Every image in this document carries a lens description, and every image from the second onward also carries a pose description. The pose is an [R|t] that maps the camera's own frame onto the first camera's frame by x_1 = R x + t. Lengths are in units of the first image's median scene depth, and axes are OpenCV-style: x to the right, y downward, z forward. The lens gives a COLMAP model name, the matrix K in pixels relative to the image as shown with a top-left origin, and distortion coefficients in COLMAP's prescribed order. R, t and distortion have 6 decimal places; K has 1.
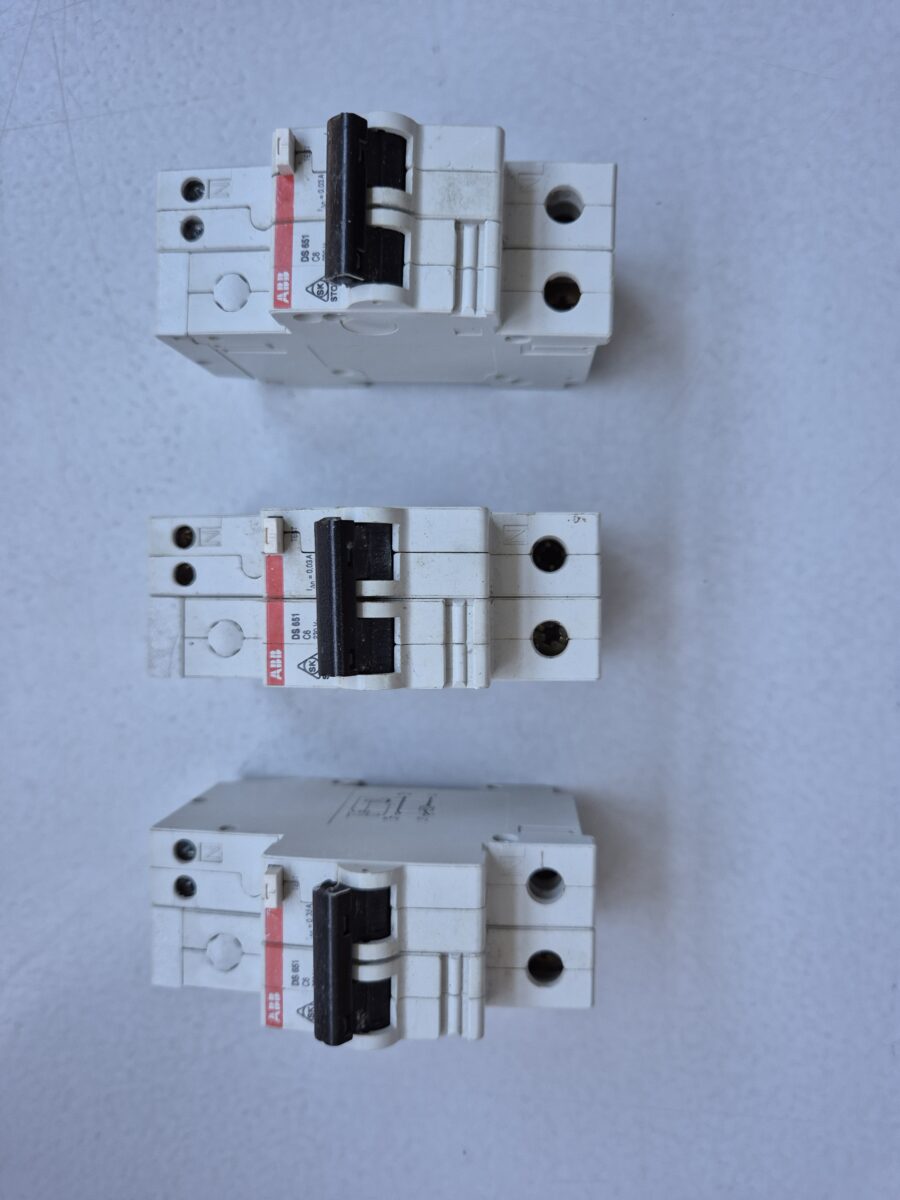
lens RADIAL K [[690.5, 0, 450.0], [0, 690.5, 600.0], [0, 0, 1]] dist [0.024358, -0.000251]
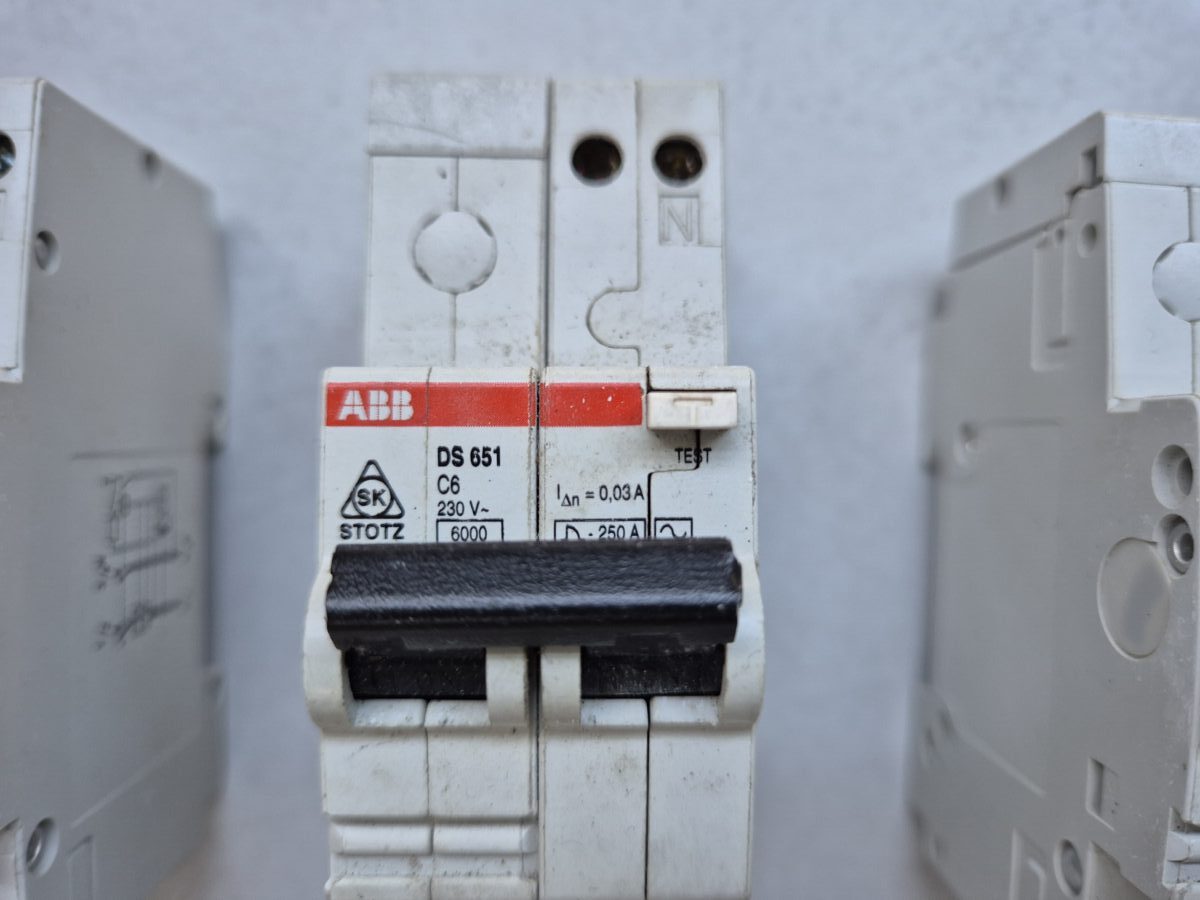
lens RADIAL K [[800.4, 0, 600.0], [0, 800.4, 450.0], [0, 0, 1]] dist [-0.033583, 0.000400]
pose [[-0.004624, 0.996729, 0.080687, -0.239782], [-0.999079, -0.001162, -0.042892, -0.017062], [-0.042658, -0.080811, 0.995816, 0.473771]]
